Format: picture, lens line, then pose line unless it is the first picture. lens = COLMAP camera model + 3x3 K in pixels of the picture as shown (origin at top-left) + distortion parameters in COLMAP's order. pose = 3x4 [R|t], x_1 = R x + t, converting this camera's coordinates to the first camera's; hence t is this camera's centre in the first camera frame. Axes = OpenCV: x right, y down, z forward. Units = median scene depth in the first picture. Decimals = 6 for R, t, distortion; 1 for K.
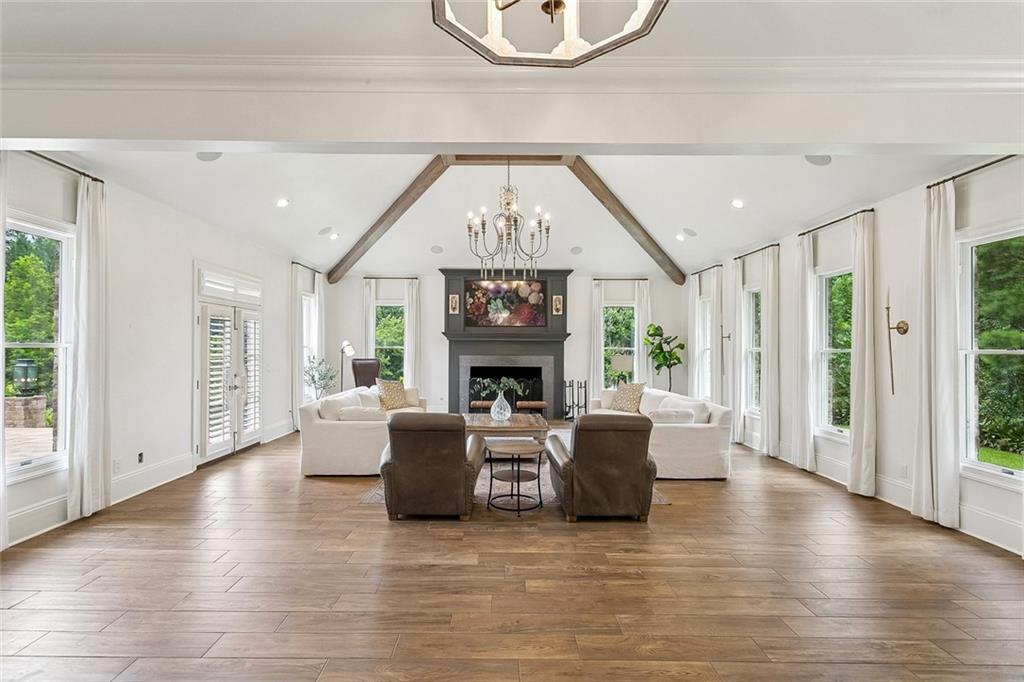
lens RADIAL K [[485.5, 0, 498.9], [0, 485.5, 344.0], [0, 0, 1]] dist [-0.003839, 0.003212]
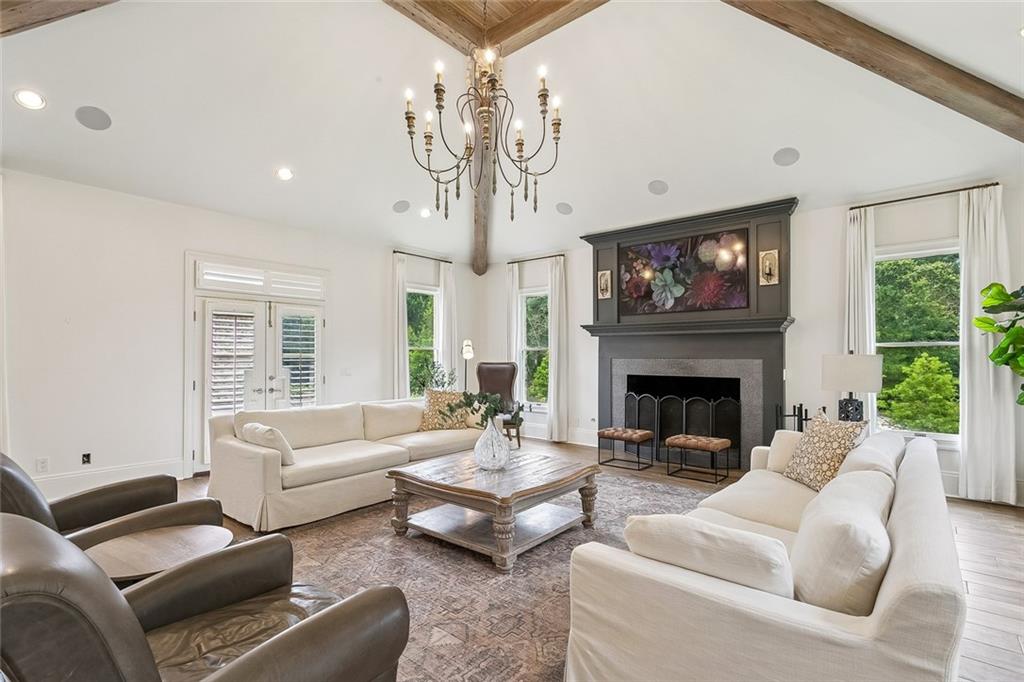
lens RADIAL K [[485.5, 0, 517.1], [0, 485.5, 352.3], [0, 0, 1]] dist [-0.003839, 0.003212]
pose [[0.766184, -0.010386, -0.642538, 0.255999], [0.008264, 0.999946, -0.006309, 0.017767], [0.642568, -0.000476, 0.766228, 0.391151]]
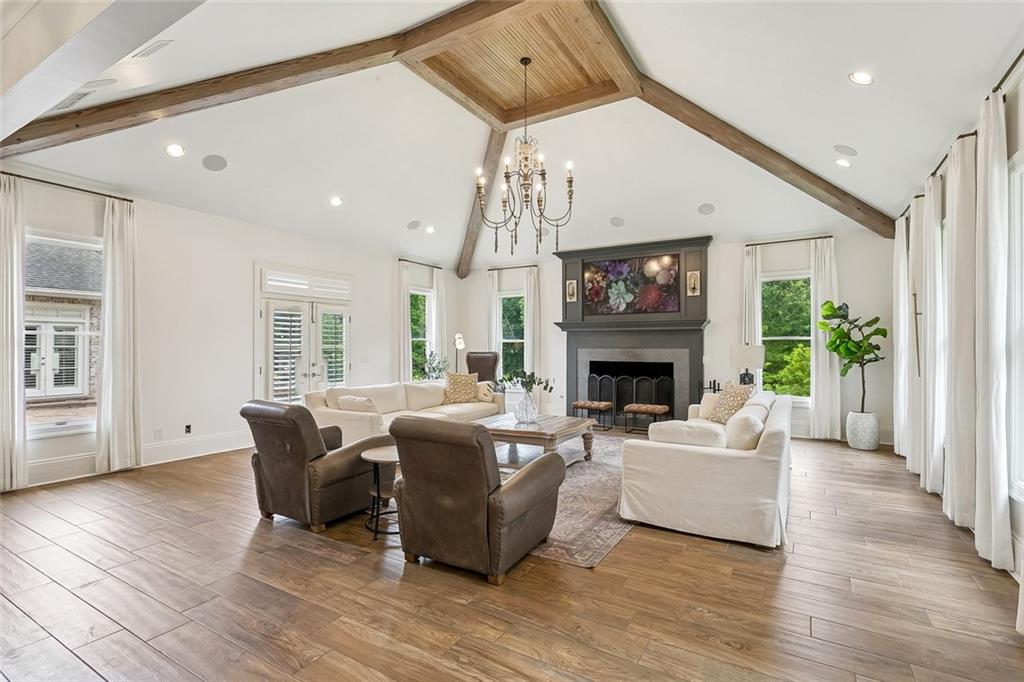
lens RADIAL K [[485.5, 0, 517.1], [0, 485.5, 344.9], [0, 0, 1]] dist [-0.003839, 0.003212]
pose [[0.861069, -0.007970, -0.508426, 0.272933], [0.008601, 0.999962, -0.001108, 0.016942], [0.508416, -0.003419, 0.861105, 0.184983]]
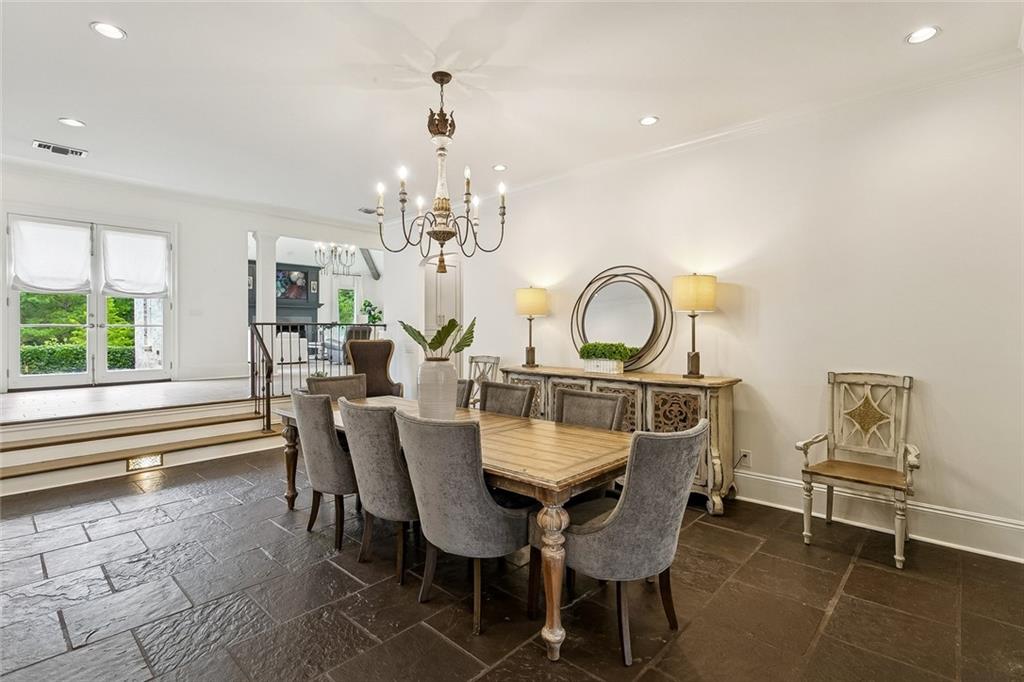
lens RADIAL K [[485.5, 0, 508.5], [0, 485.5, 333.3], [0, 0, 1]] dist [-0.003839, 0.003212]
pose [[0.684166, -0.009355, 0.729267, -0.662045], [0.001508, 0.999934, 0.011412, 0.064677], [-0.729325, -0.006708, 0.684135, -0.676753]]
